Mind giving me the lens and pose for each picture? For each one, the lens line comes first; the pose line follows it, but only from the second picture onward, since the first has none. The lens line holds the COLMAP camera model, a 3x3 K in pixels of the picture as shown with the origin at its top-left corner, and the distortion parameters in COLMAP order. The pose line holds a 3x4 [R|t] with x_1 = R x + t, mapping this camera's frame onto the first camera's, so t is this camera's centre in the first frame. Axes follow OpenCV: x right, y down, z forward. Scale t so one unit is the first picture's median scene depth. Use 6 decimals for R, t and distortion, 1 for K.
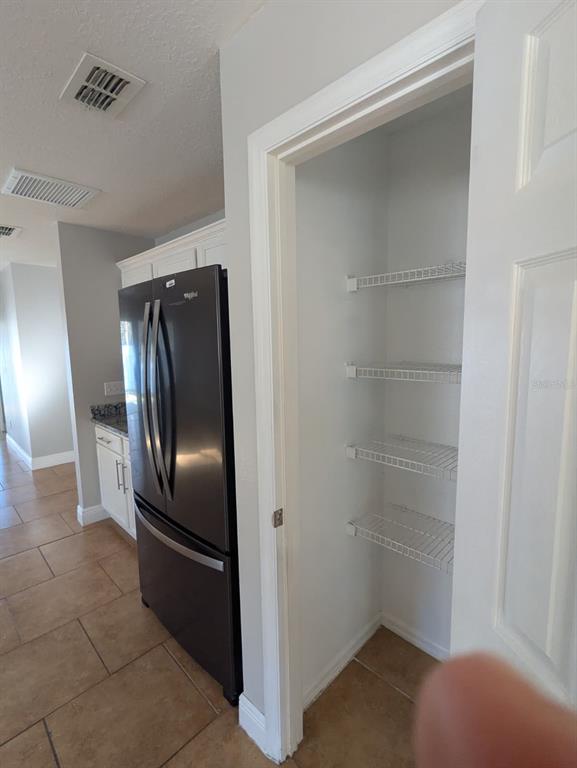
lens RADIAL K [[366.3, 0, 289.9], [0, 366.3, 383.9], [0, 0, 1]] dist [-0.002127, -0.000914]
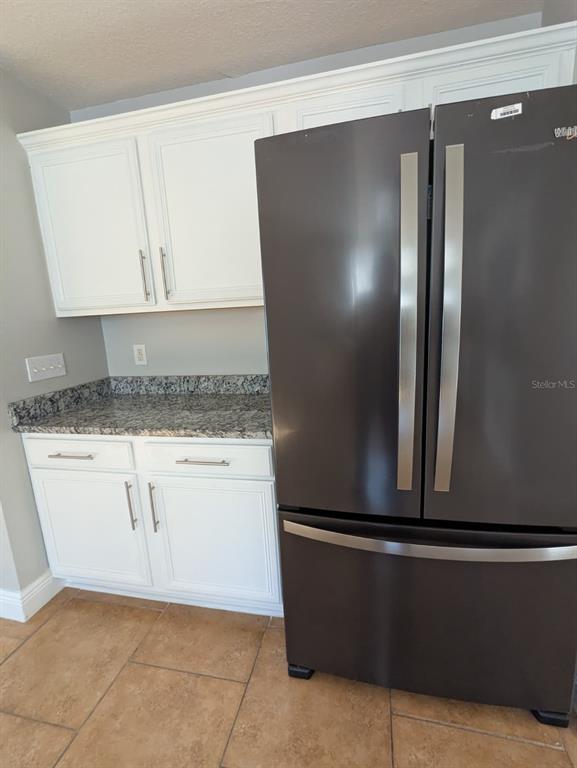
lens RADIAL K [[366.3, 0, 288.7], [0, 366.3, 384.9], [0, 0, 1]] dist [-0.002127, -0.000914]
pose [[0.849538, -0.131000, 0.511003, -0.464895], [0.101578, 0.991170, 0.085223, 0.030178], [-0.517655, -0.020494, 0.855344, 0.332338]]
